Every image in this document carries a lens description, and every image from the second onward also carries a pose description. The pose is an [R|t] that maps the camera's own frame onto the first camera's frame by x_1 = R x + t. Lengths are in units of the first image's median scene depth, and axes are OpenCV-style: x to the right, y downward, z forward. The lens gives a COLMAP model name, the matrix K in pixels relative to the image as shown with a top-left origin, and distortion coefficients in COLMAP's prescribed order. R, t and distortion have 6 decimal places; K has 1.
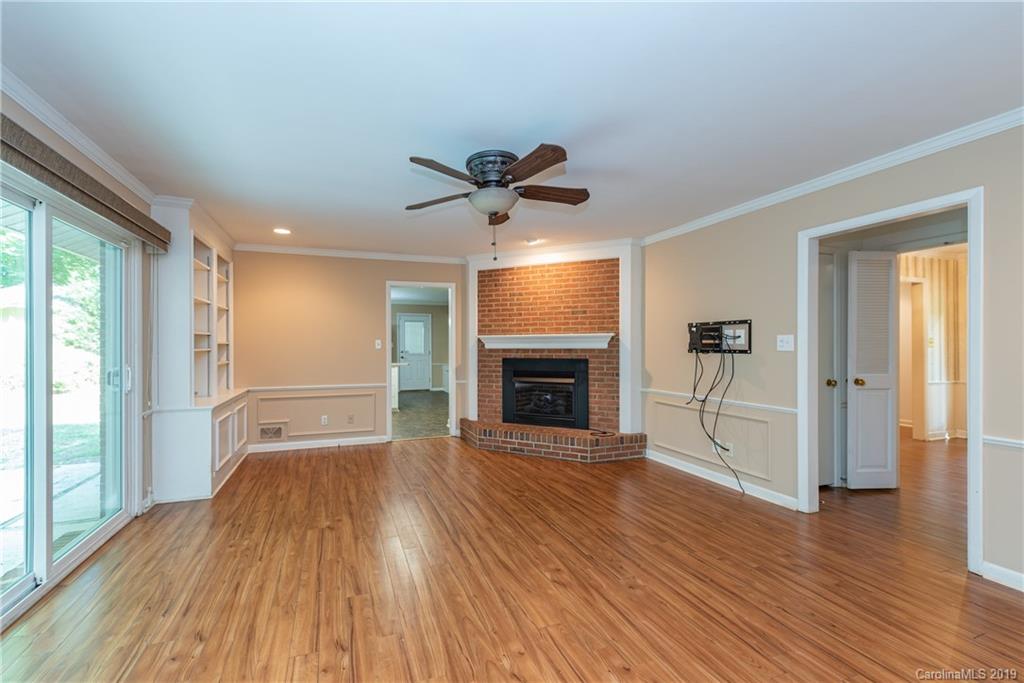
lens RADIAL K [[407.5, 0, 491.7], [0, 407.5, 344.9], [0, 0, 1]] dist [0.001899, -0.000195]
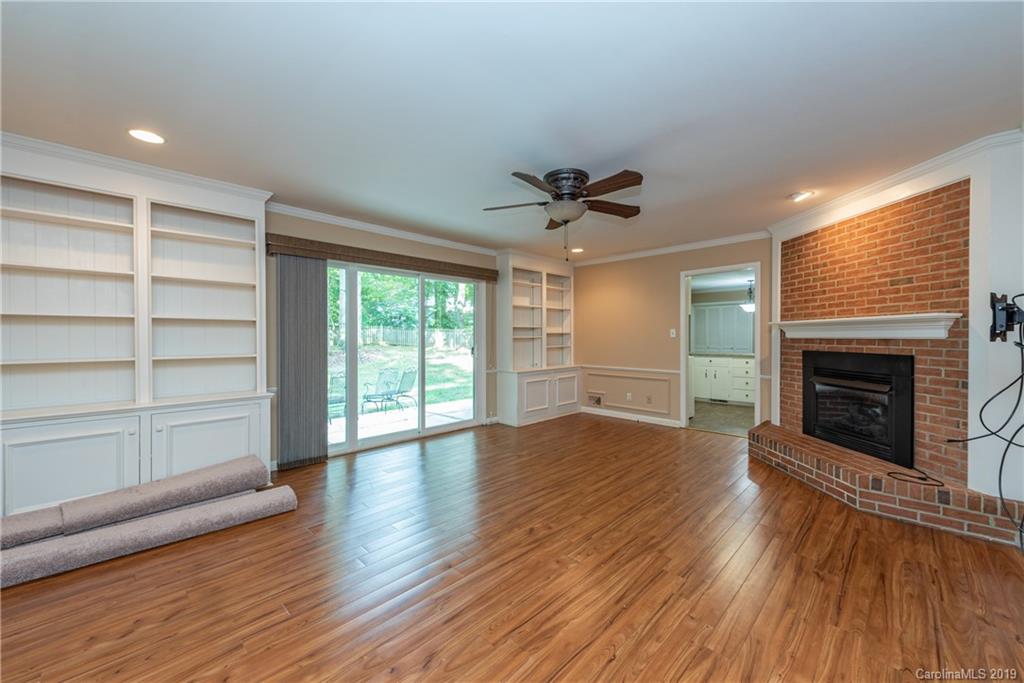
lens RADIAL K [[405.3, 0, 515.2], [0, 405.3, 337.5], [0, 0, 1]] dist [0.002947, -0.000065]
pose [[0.446440, 0.006220, -0.894792, 0.517077], [0.001518, 0.999969, 0.007709, 0.001401], [0.894812, -0.004800, 0.446417, 0.181393]]
